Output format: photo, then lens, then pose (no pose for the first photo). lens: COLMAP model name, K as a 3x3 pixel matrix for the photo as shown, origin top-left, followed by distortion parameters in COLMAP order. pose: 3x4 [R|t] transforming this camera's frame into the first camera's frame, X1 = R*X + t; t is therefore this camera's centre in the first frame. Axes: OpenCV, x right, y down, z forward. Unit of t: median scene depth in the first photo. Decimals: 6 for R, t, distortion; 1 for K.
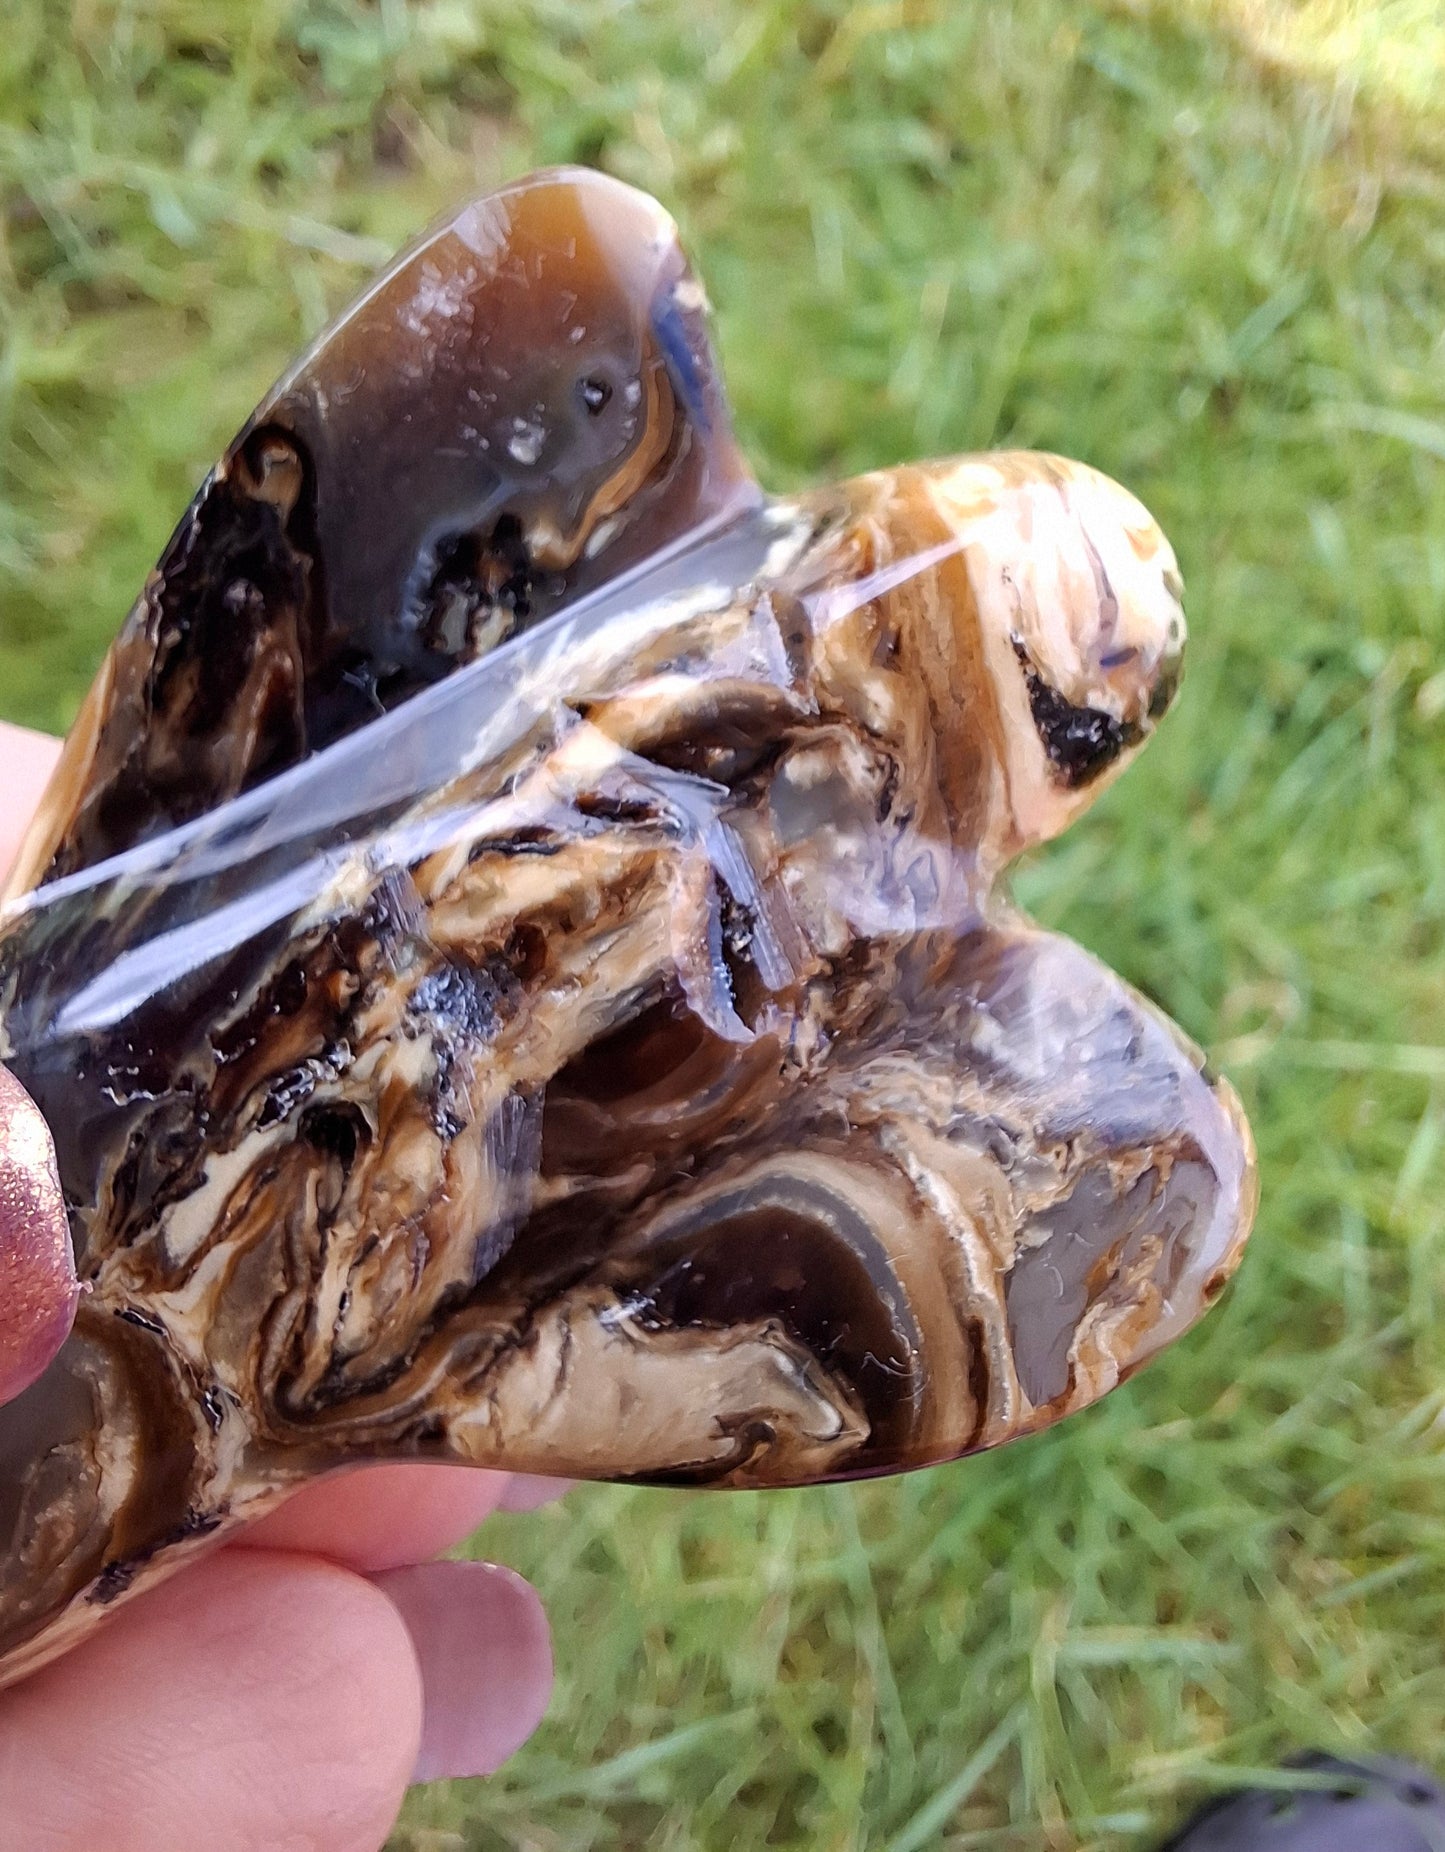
lens RADIAL K [[1579.4, 0, 776.7], [0, 1579.4, 836.4], [0, 0, 1]] dist [-0.051940, 0.010775]
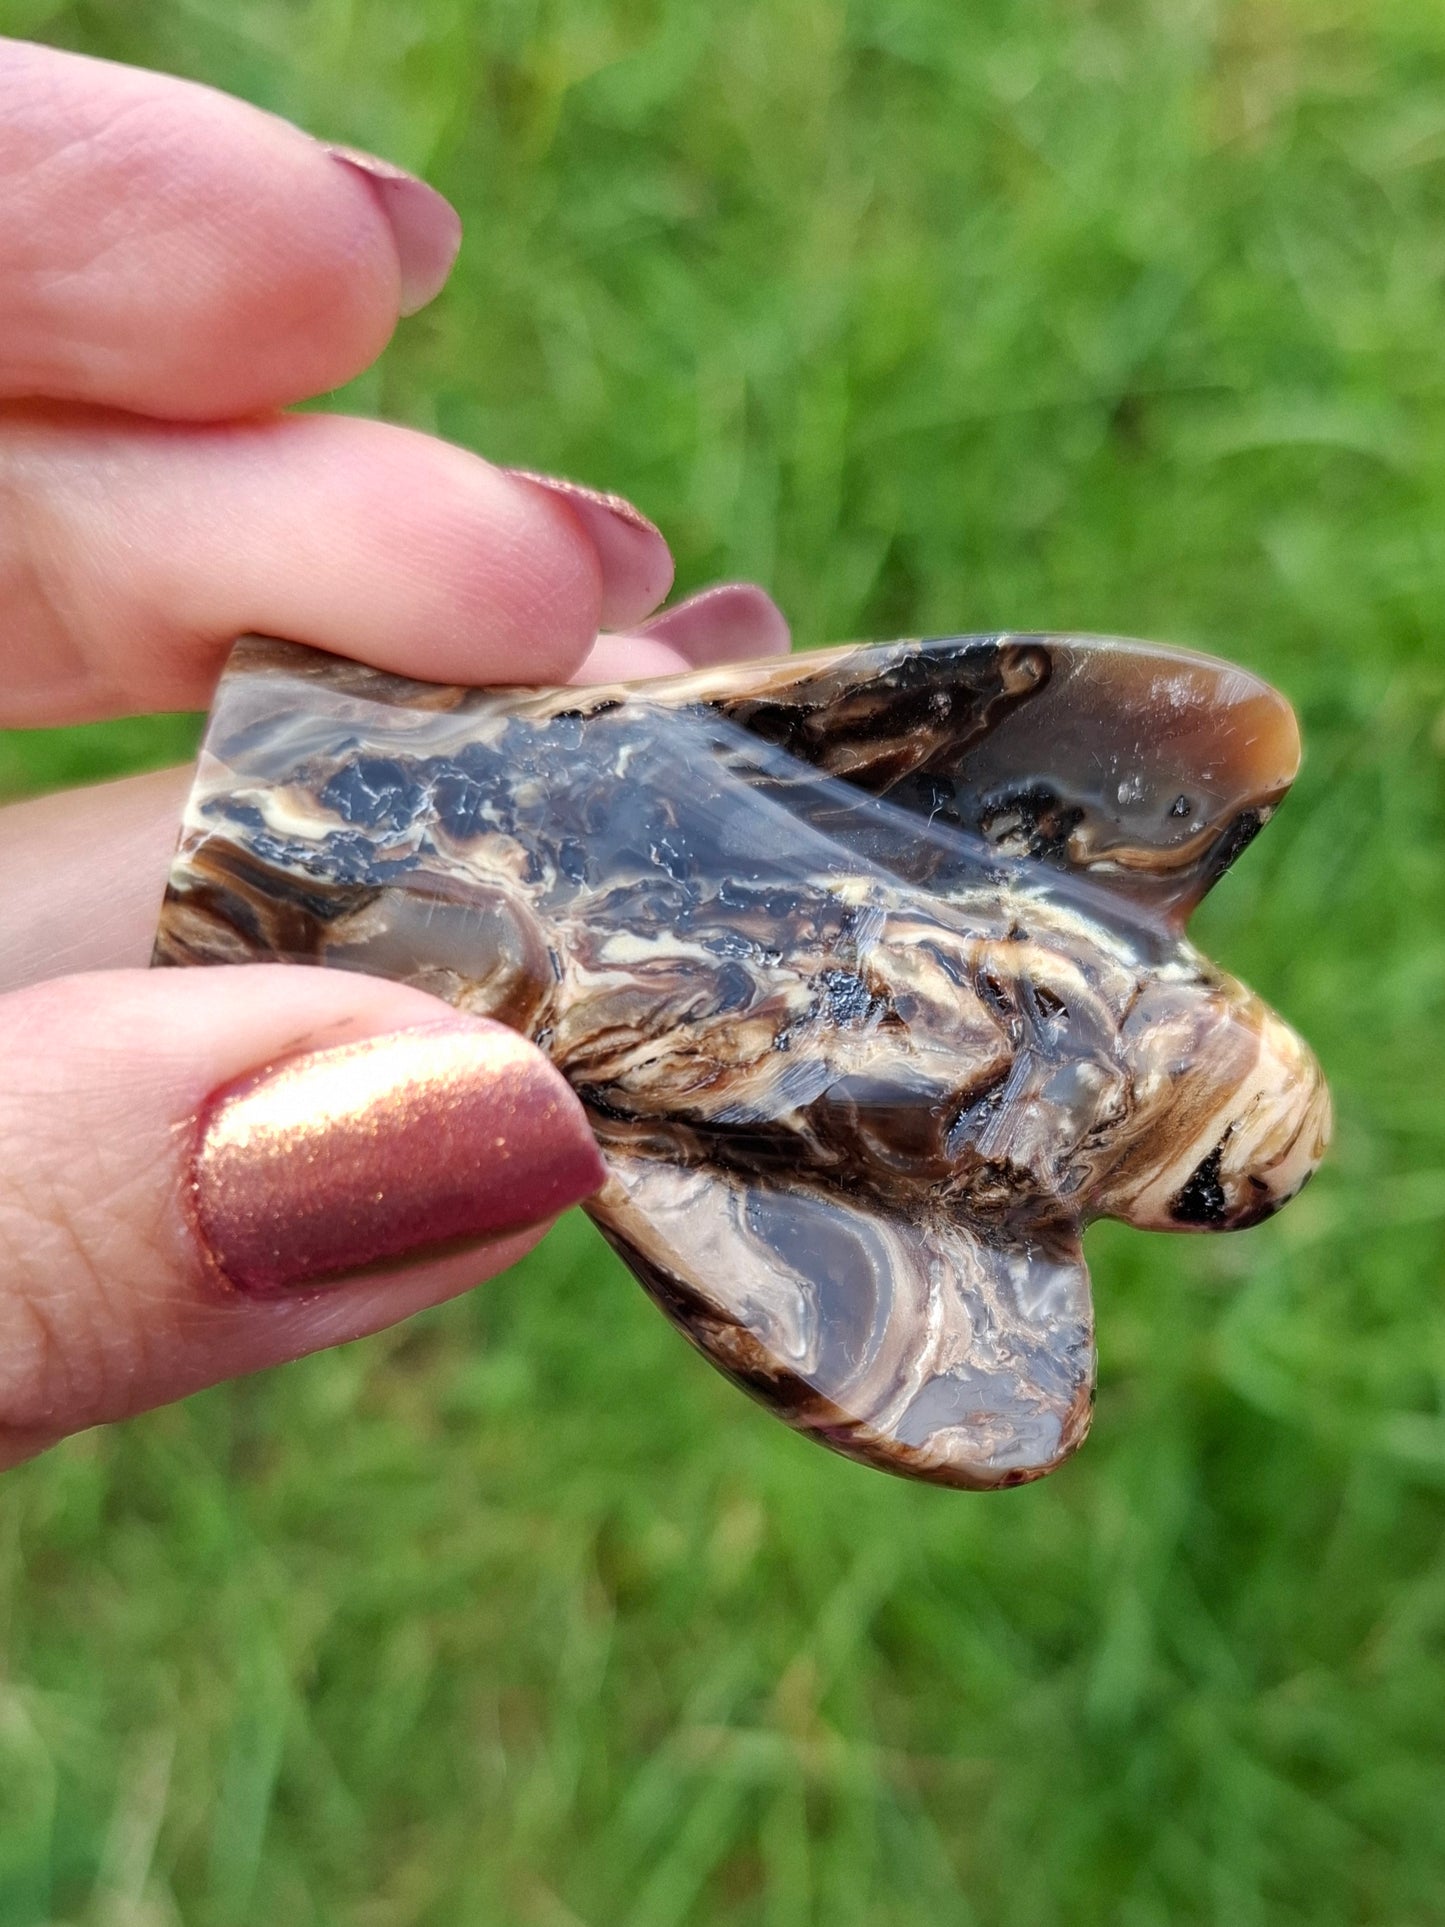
lens RADIAL K [[2039.3, 0, 810.2], [0, 2039.3, 1176.2], [0, 0, 1]] dist [0.160826, -0.514374]
pose [[0.616218, 0.767611, 0.176208, -0.439618], [-0.766183, 0.636076, -0.091499, 0.425588], [-0.182317, -0.078624, 0.980091, -0.964620]]
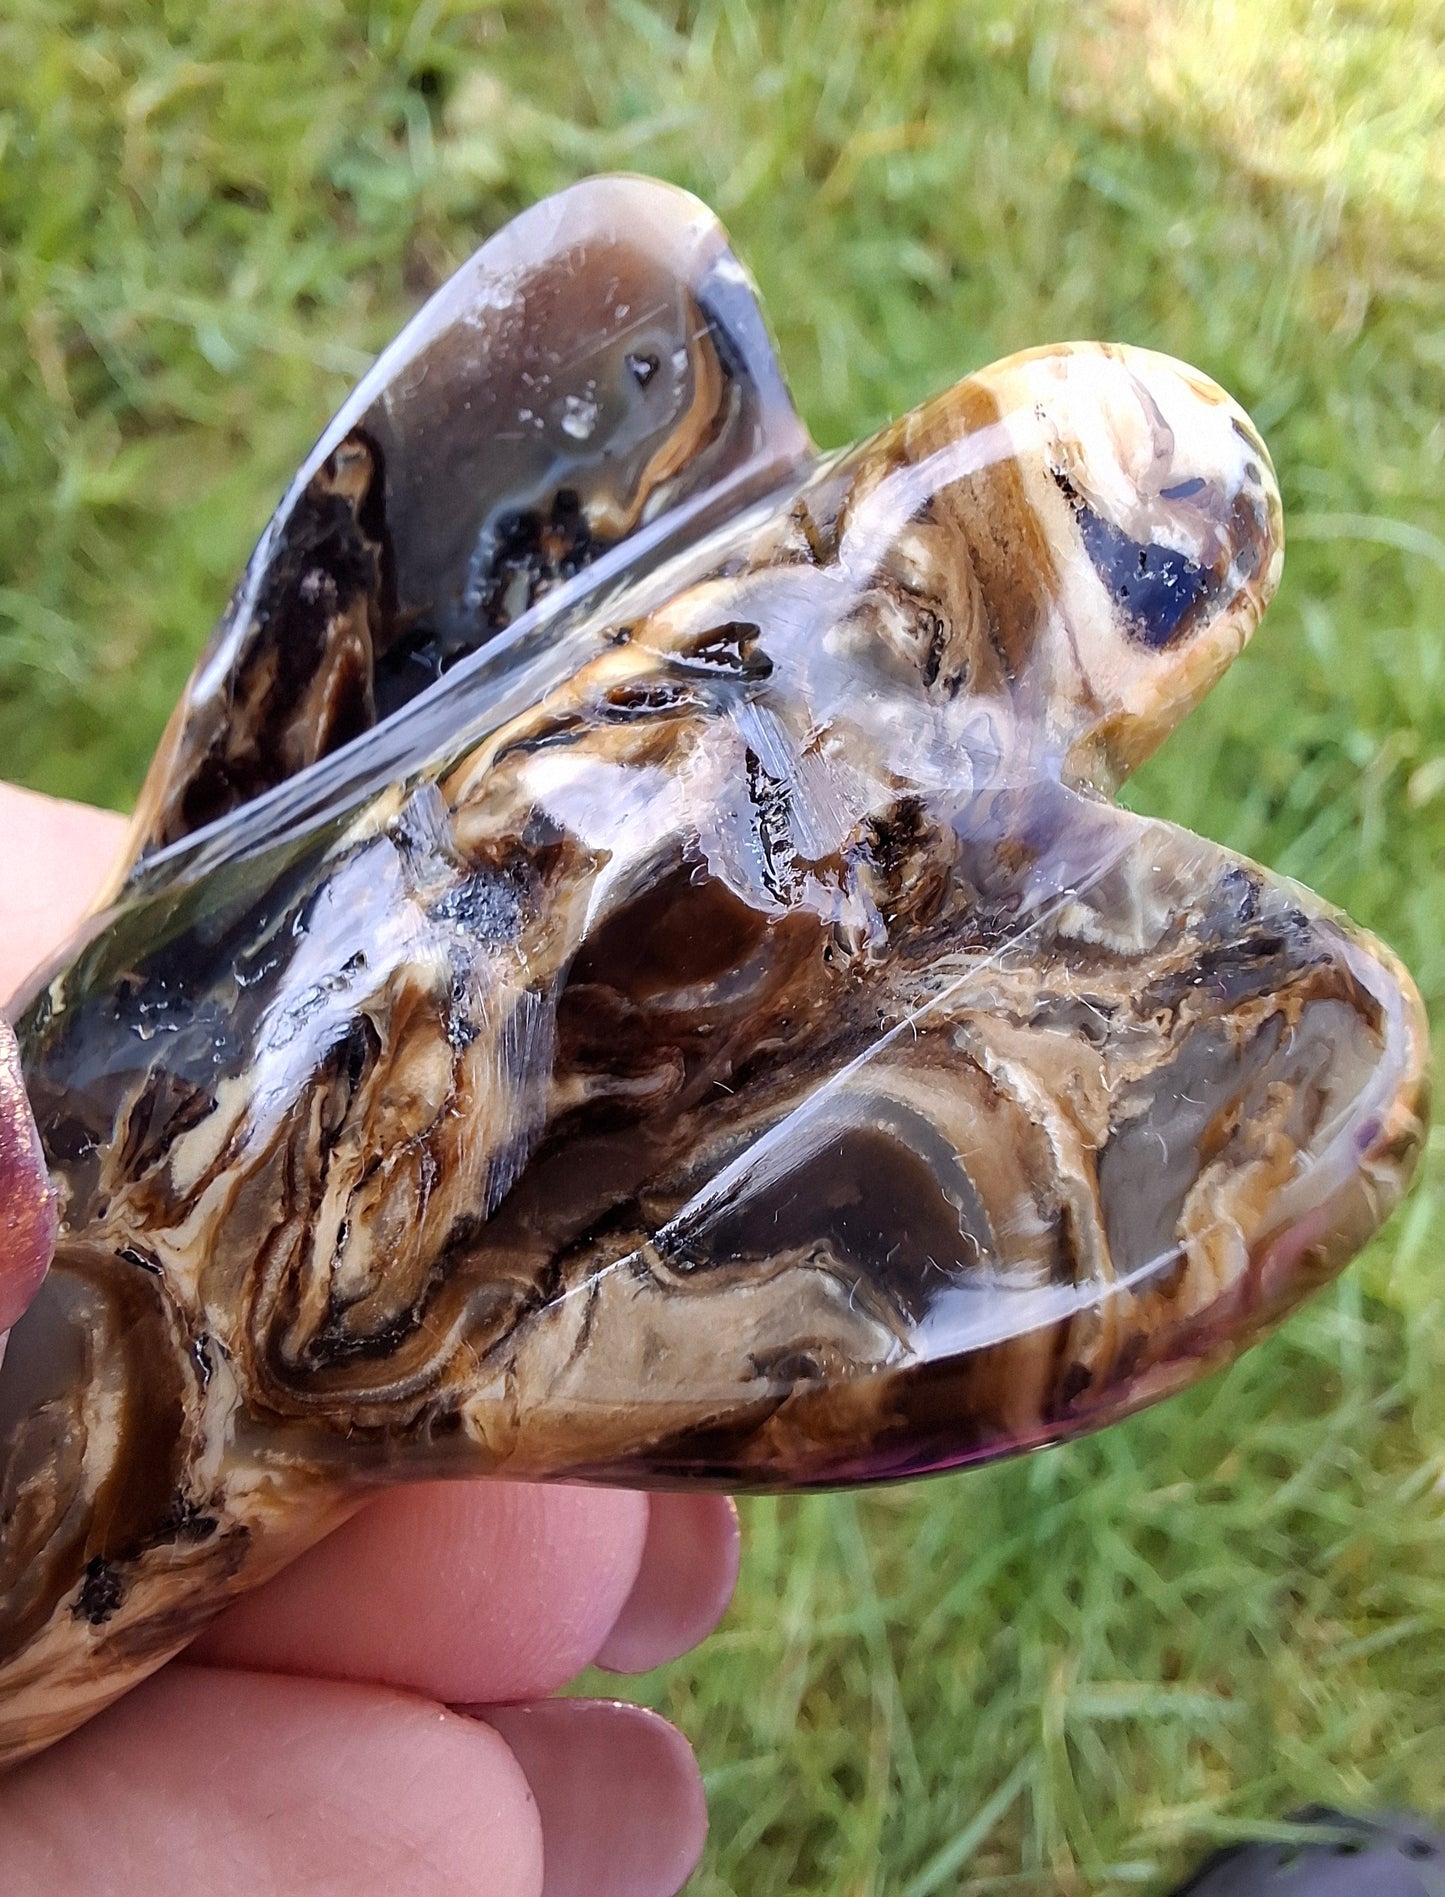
lens RADIAL K [[1499.6, 0, 760.2], [0, 1499.6, 937.5], [0, 0, 1]] dist [-0.085525, 0.078564]
pose [[0.970611, -0.084740, -0.225242, 0.155191], [0.020349, 0.961501, -0.274046, 0.367593], [0.239794, 0.261409, 0.934968, 0.223024]]
